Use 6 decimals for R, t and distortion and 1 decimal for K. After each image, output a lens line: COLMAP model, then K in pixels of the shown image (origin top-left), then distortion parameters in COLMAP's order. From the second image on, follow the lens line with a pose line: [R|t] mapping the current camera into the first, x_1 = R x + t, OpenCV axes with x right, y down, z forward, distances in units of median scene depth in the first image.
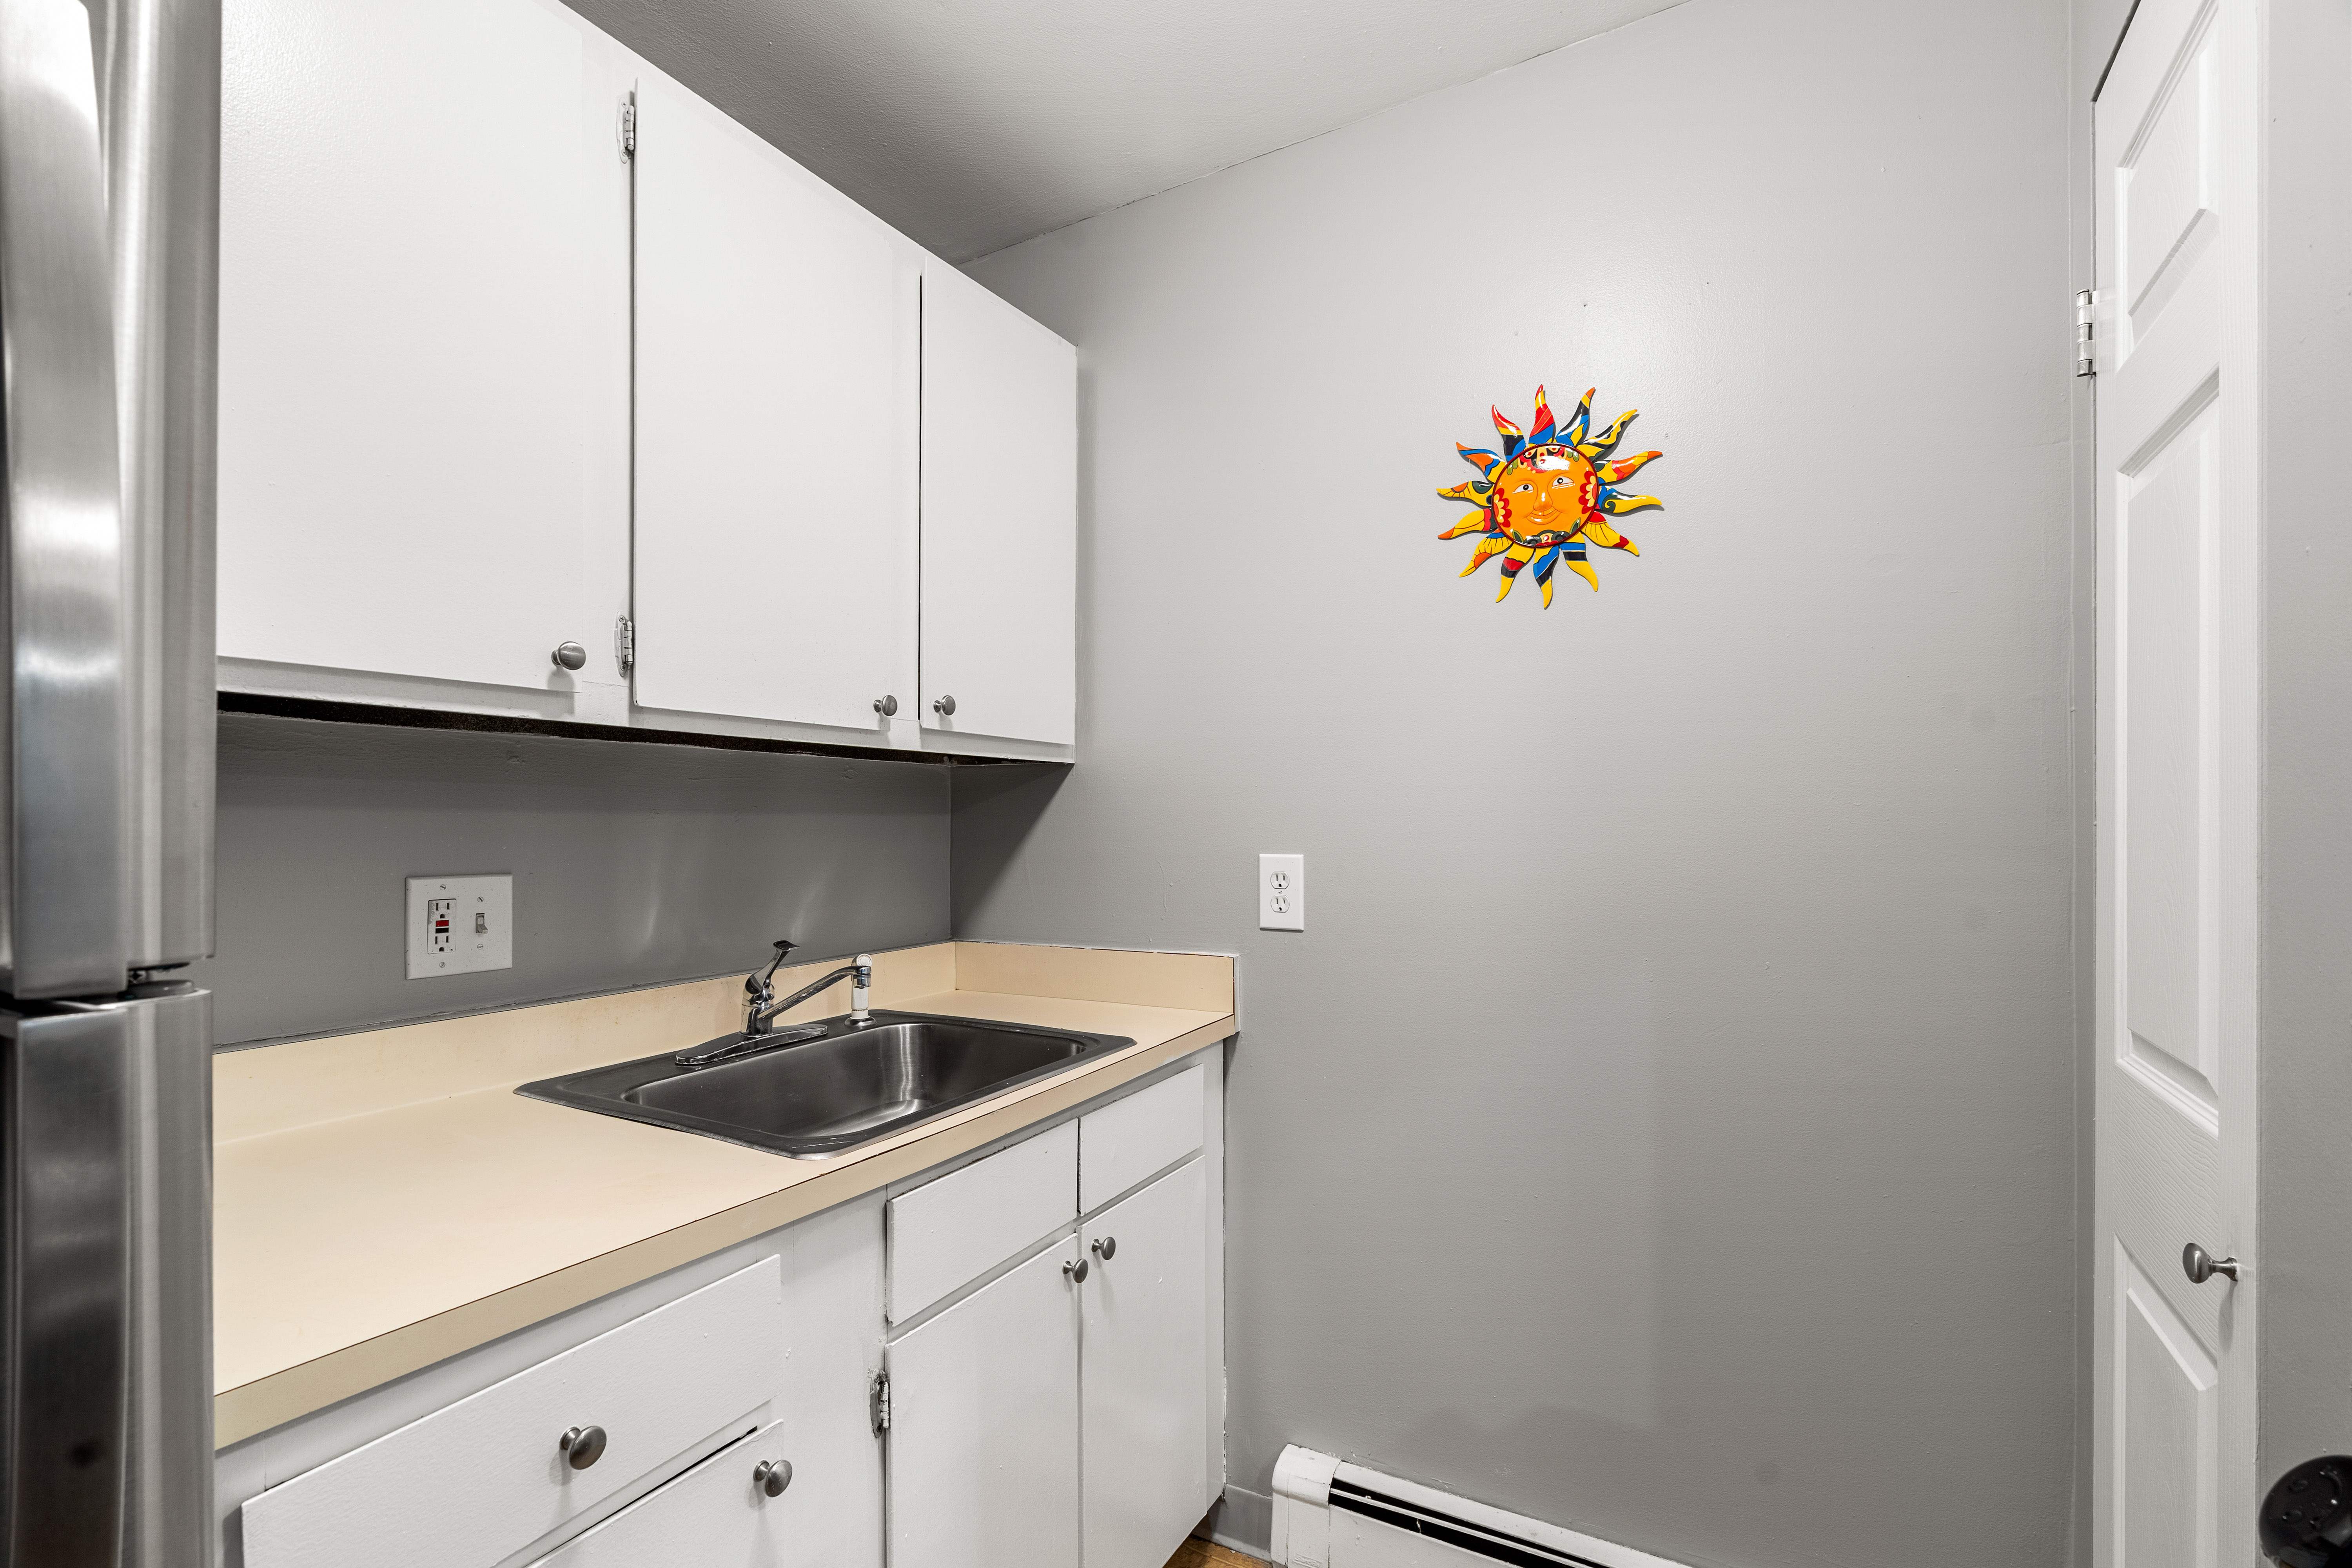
lens RADIAL K [[1050.9, 0, 1172.1], [0, 1050.9, 831.1], [0, 0, 1]] dist [-0.009877, 0.000184]
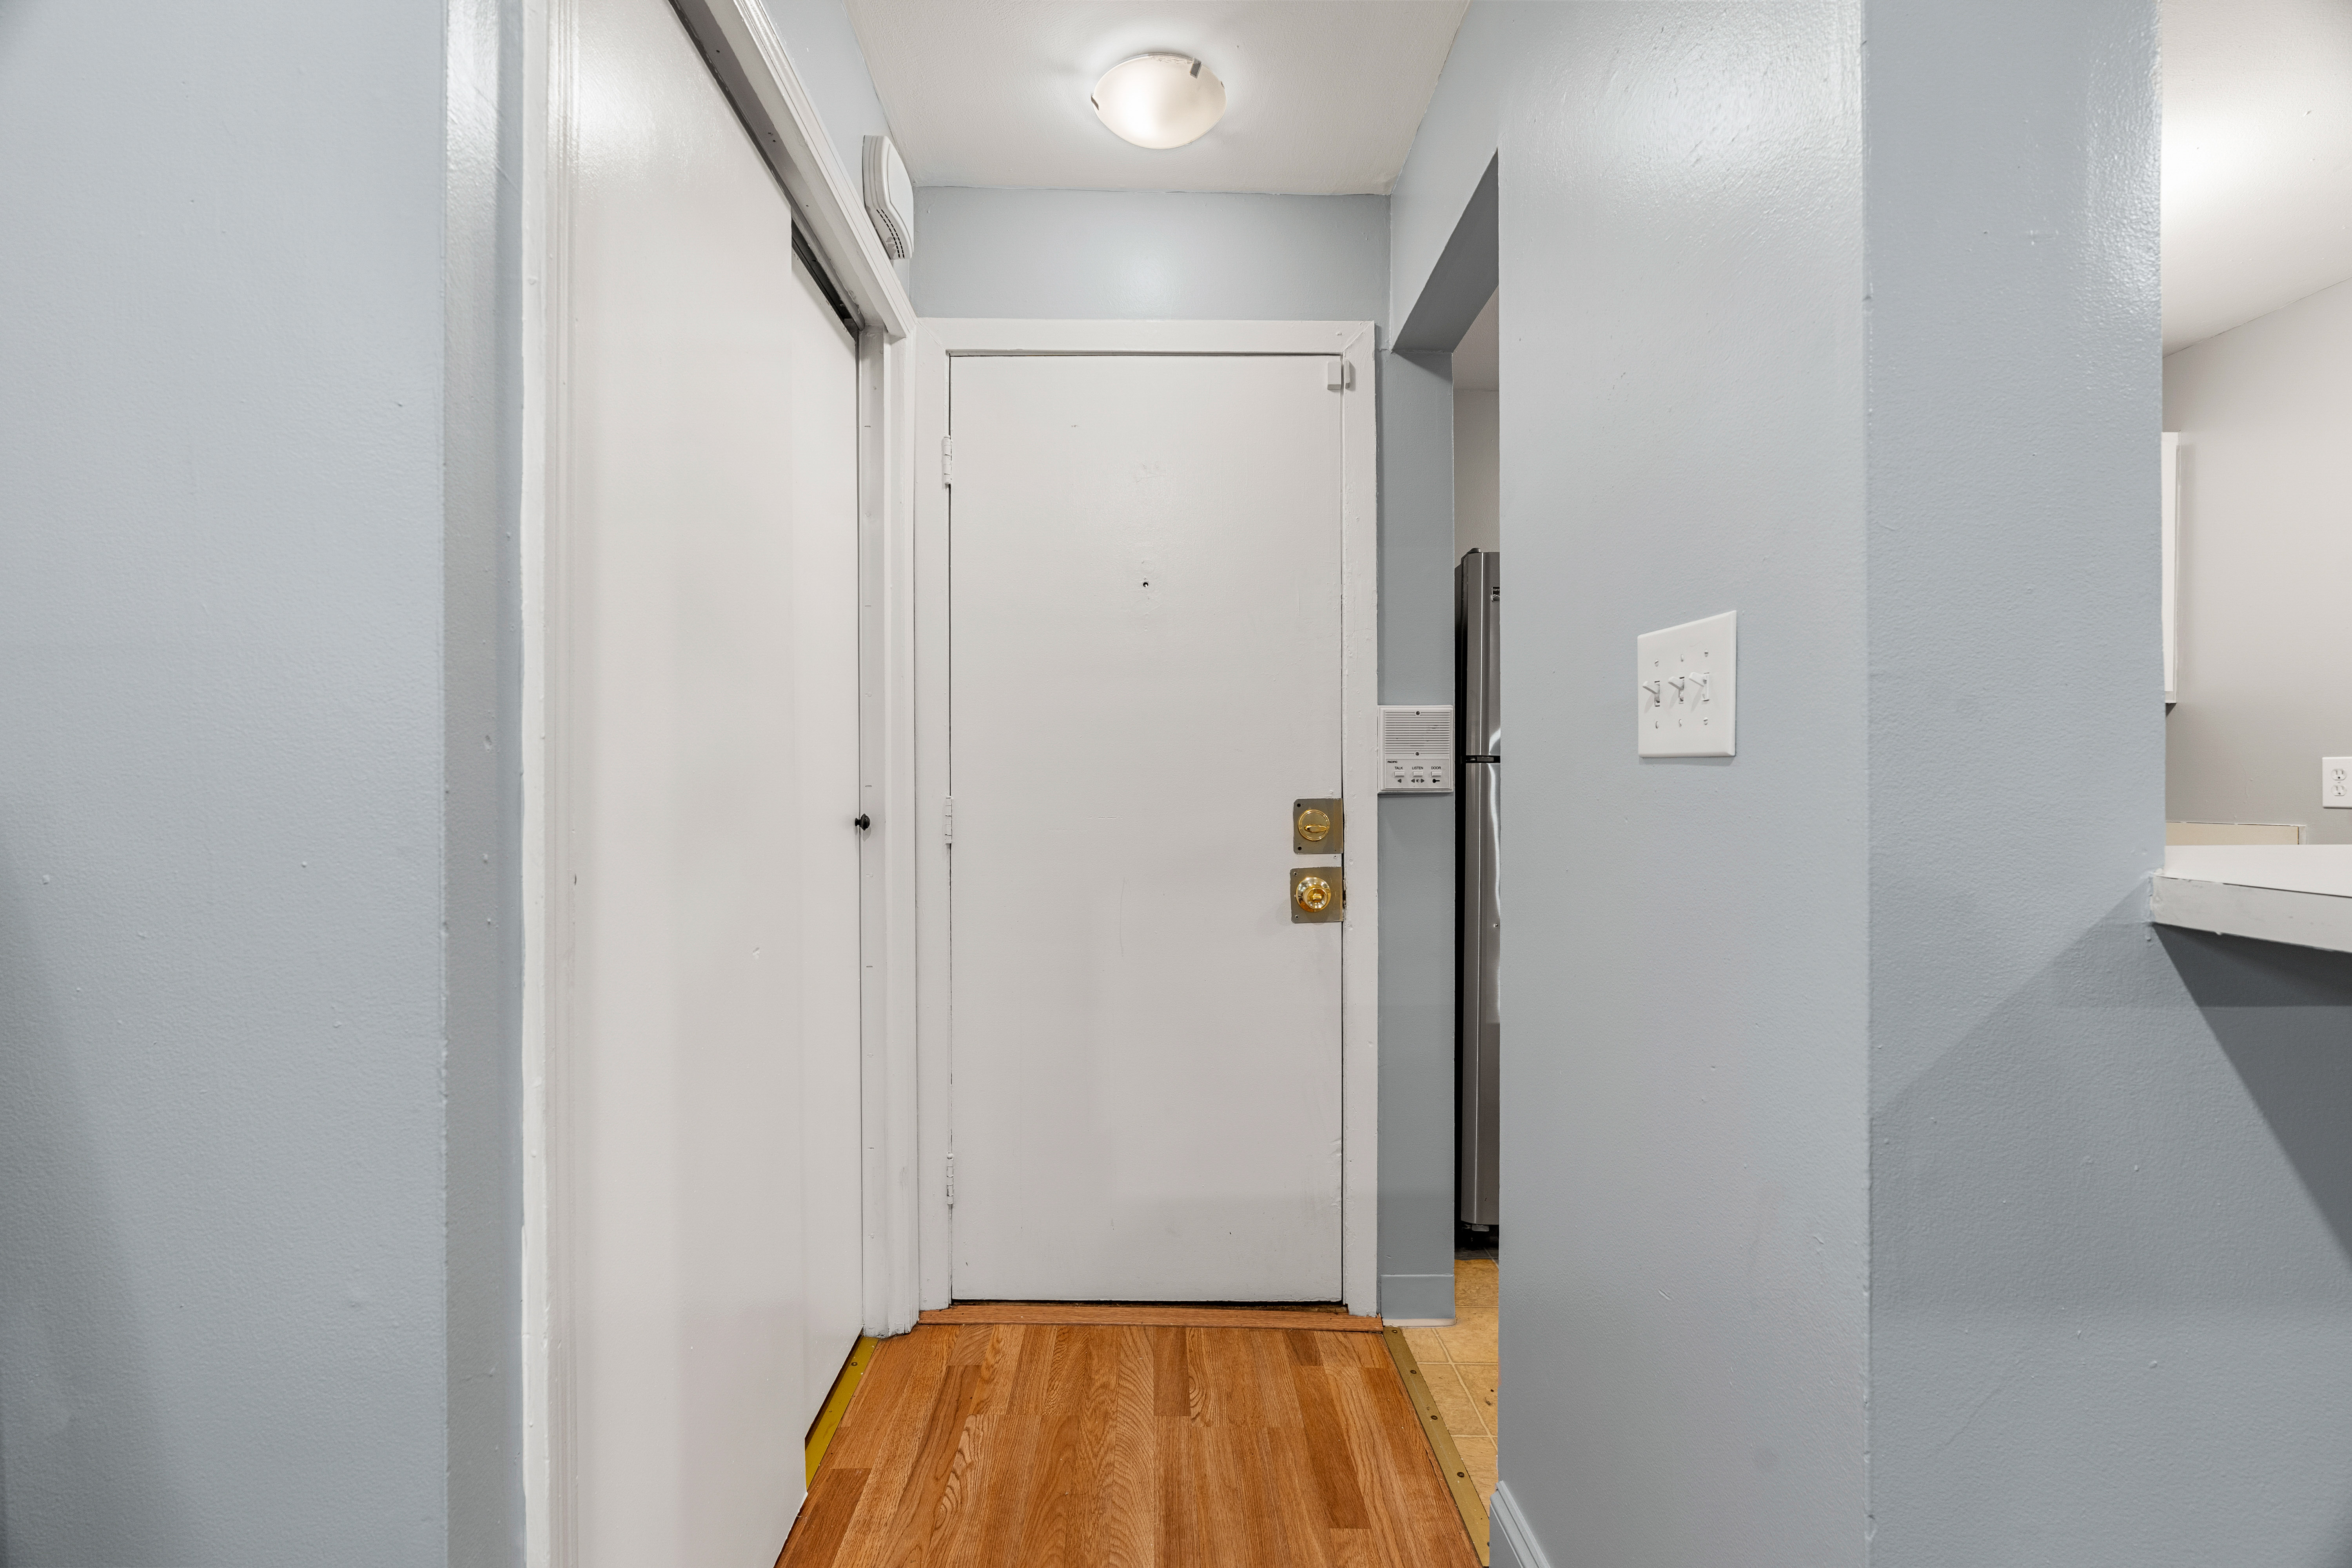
lens RADIAL K [[1051.2, 0, 1172.1], [0, 1051.2, 775.0], [0, 0, 1]] dist [-0.028266, 0.019728]
pose [[0.503728, -0.003995, -0.863853, 0.615939], [-0.009195, 0.999908, -0.009986, 0.088057], [0.863814, 0.012973, 0.503645, -1.309114]]
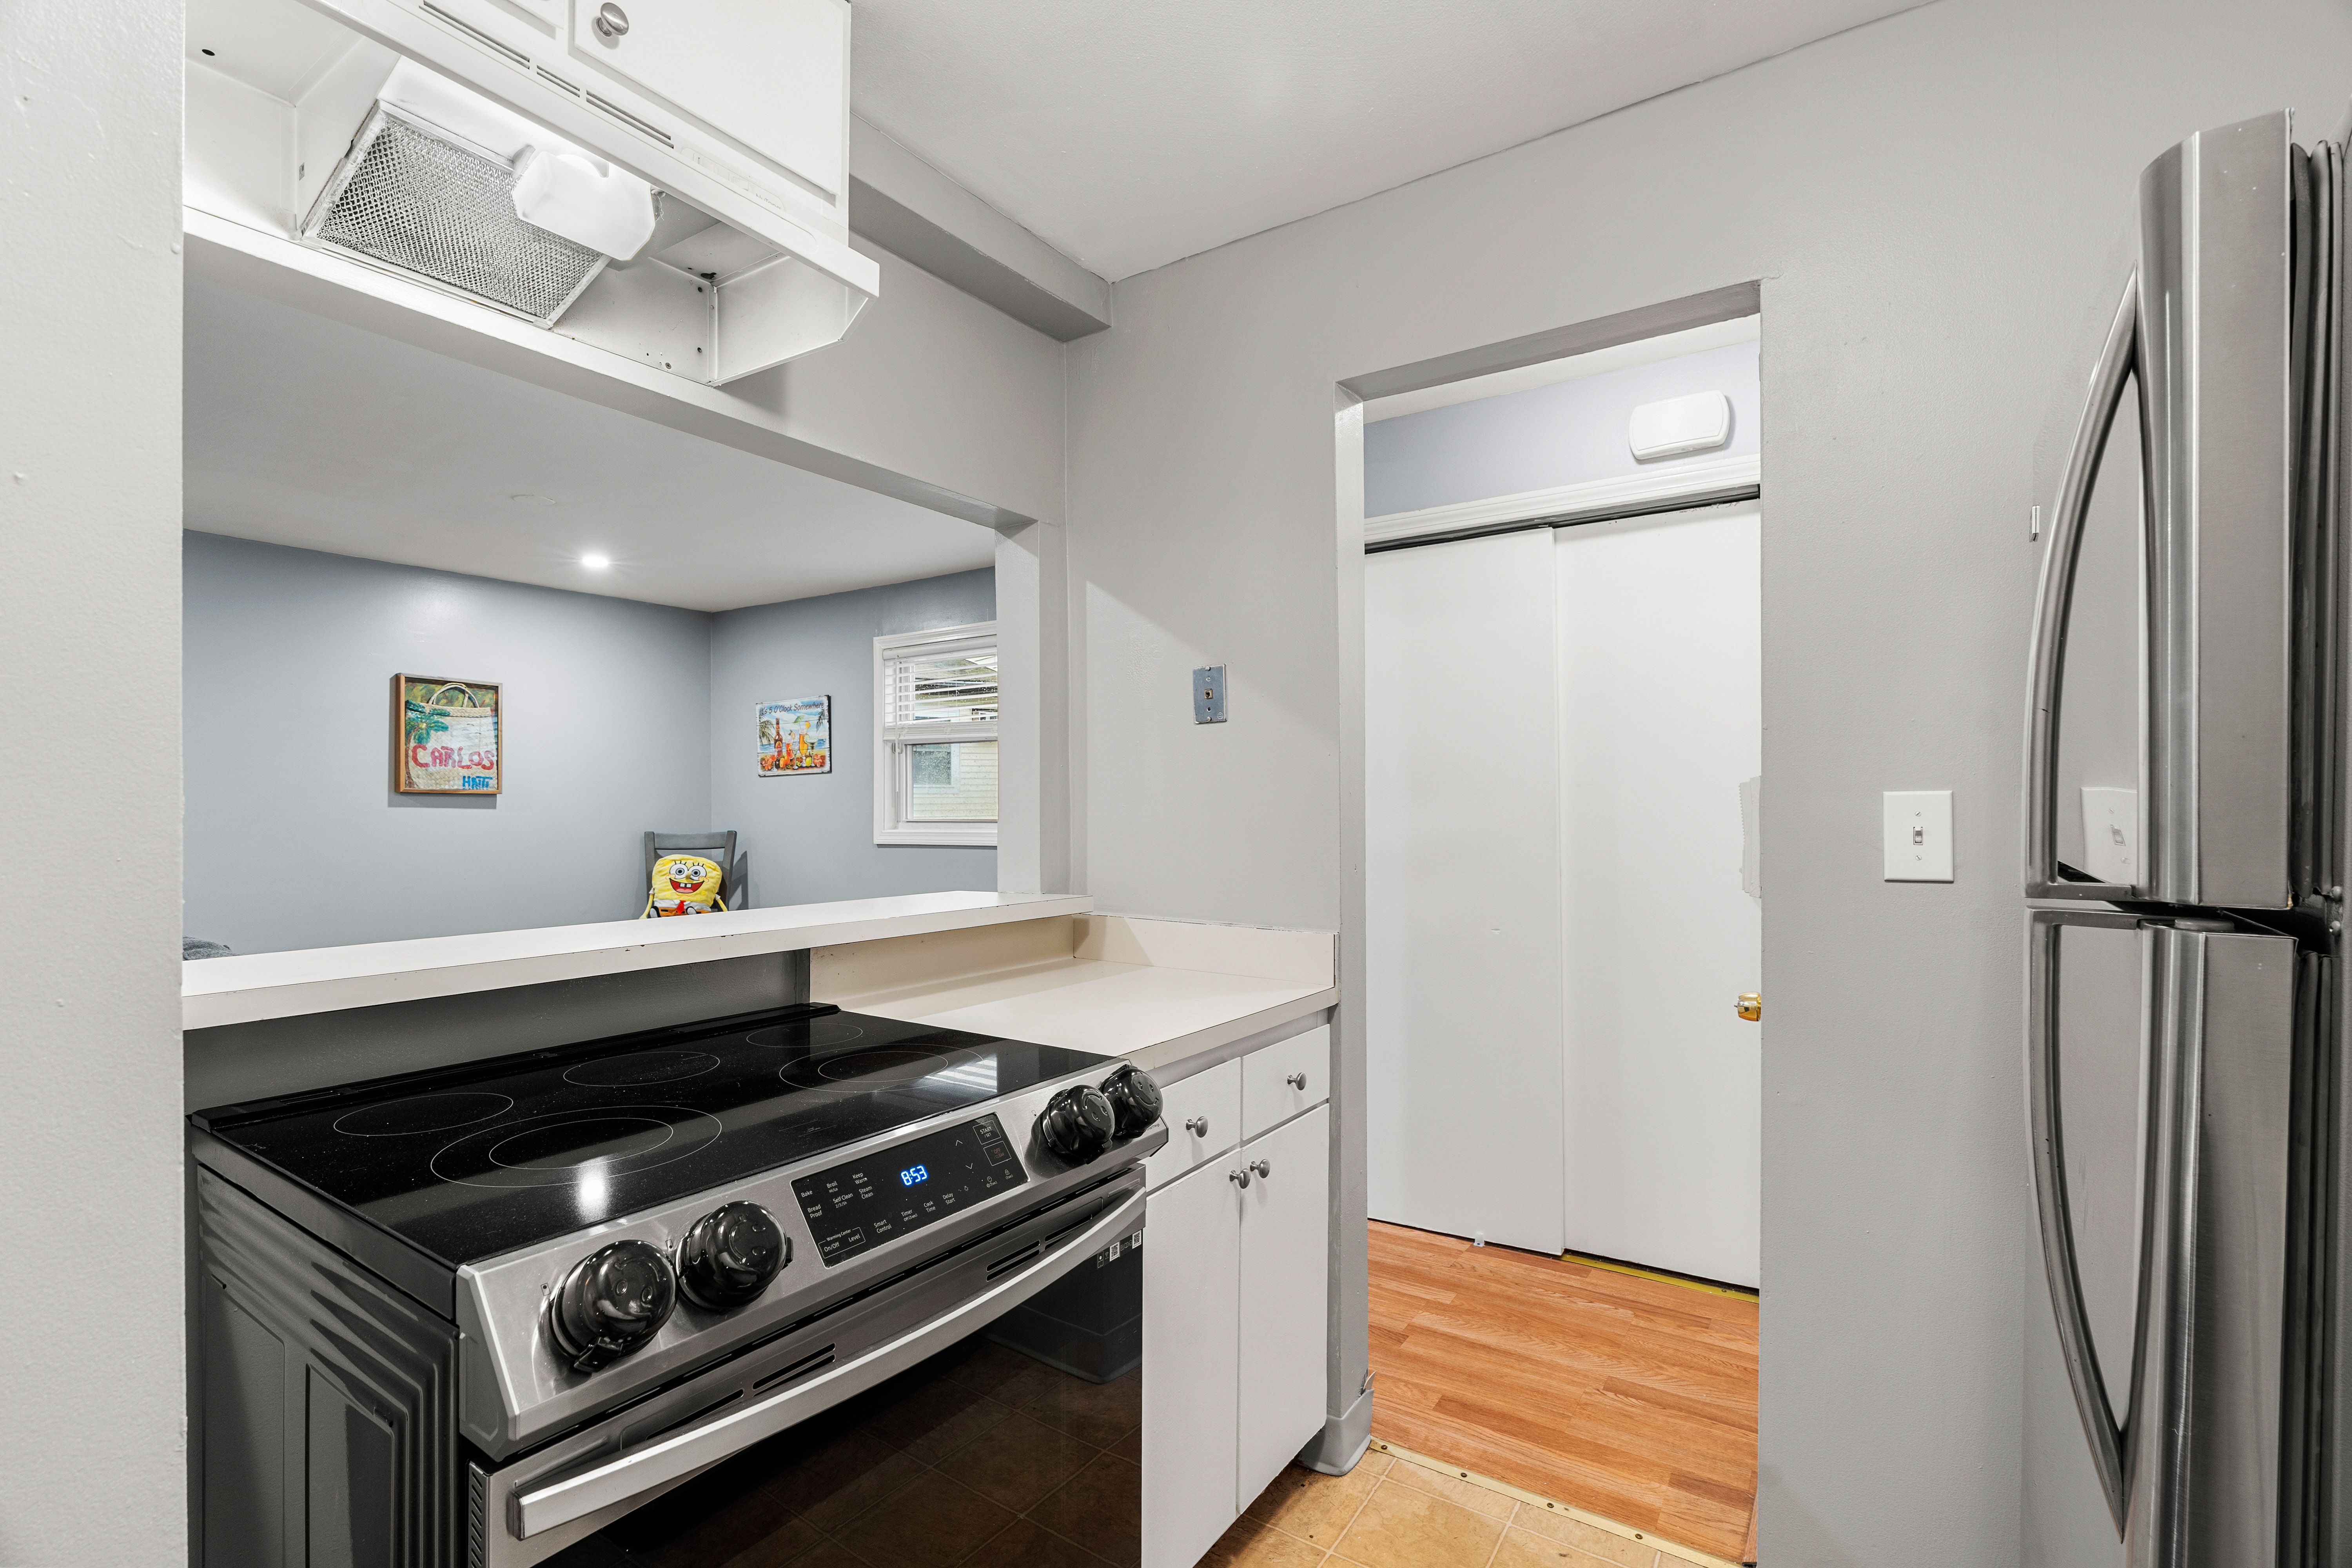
lens RADIAL K [[1077.1, 0, 1164.4], [0, 1077.1, 786.0], [0, 0, 1]] dist [0.000757, 0.000289]
pose [[-0.996648, 0.010070, 0.081183, 0.066423], [0.009502, 0.999928, -0.007380, -0.018797], [-0.081252, -0.006584, -0.996672, 0.854430]]
